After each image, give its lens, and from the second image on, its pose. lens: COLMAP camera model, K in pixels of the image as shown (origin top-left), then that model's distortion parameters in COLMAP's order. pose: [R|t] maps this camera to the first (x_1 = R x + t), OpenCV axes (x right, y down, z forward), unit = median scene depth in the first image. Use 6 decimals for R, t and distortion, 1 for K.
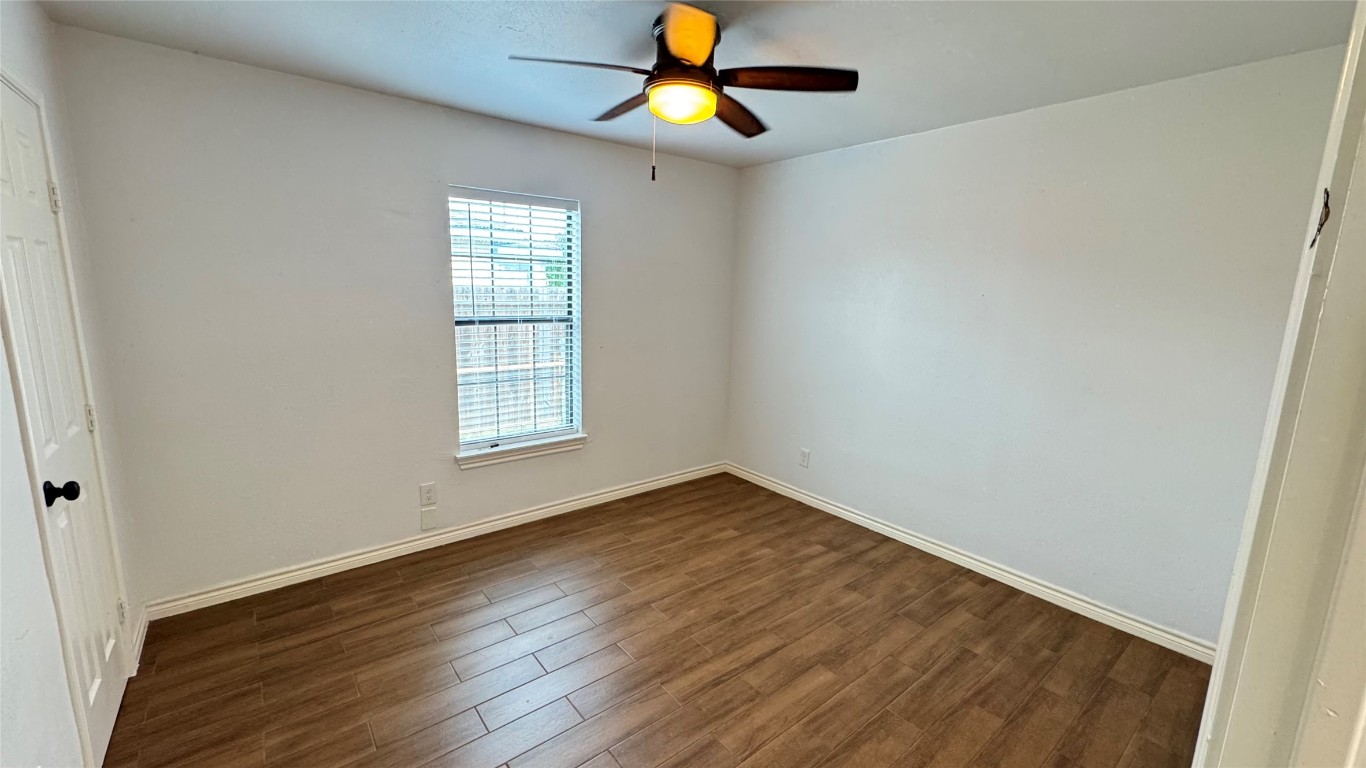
lens RADIAL K [[543.5, 0, 681.1], [0, 543.5, 383.1], [0, 0, 1]] dist [-0.001348, -0.000150]
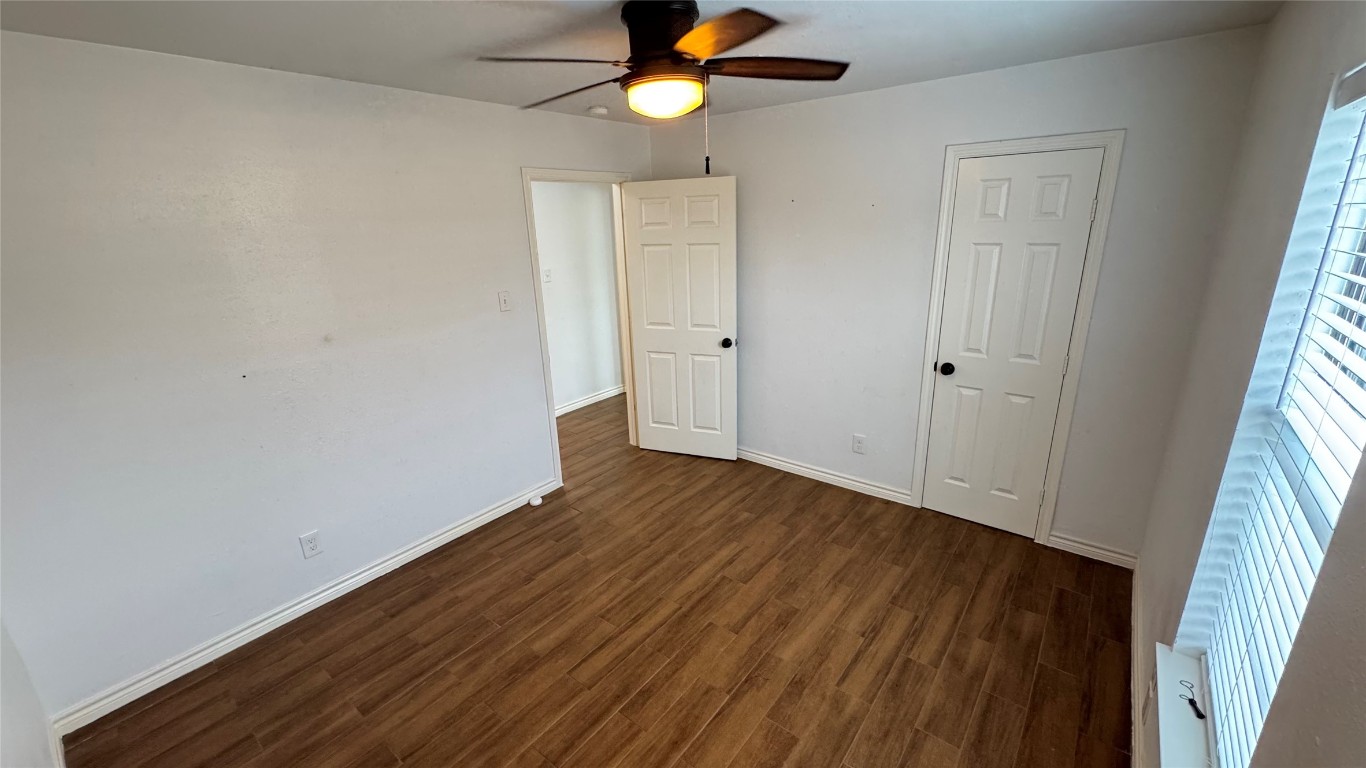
lens RADIAL K [[543.5, 0, 681.1], [0, 543.5, 383.1], [0, 0, 1]] dist [-0.001348, -0.000150]
pose [[-0.974439, 0.071474, -0.212977, 0.178442], [-0.032492, 0.893230, 0.448424, -0.427279], [0.222288, 0.443882, -0.868076, 1.732693]]
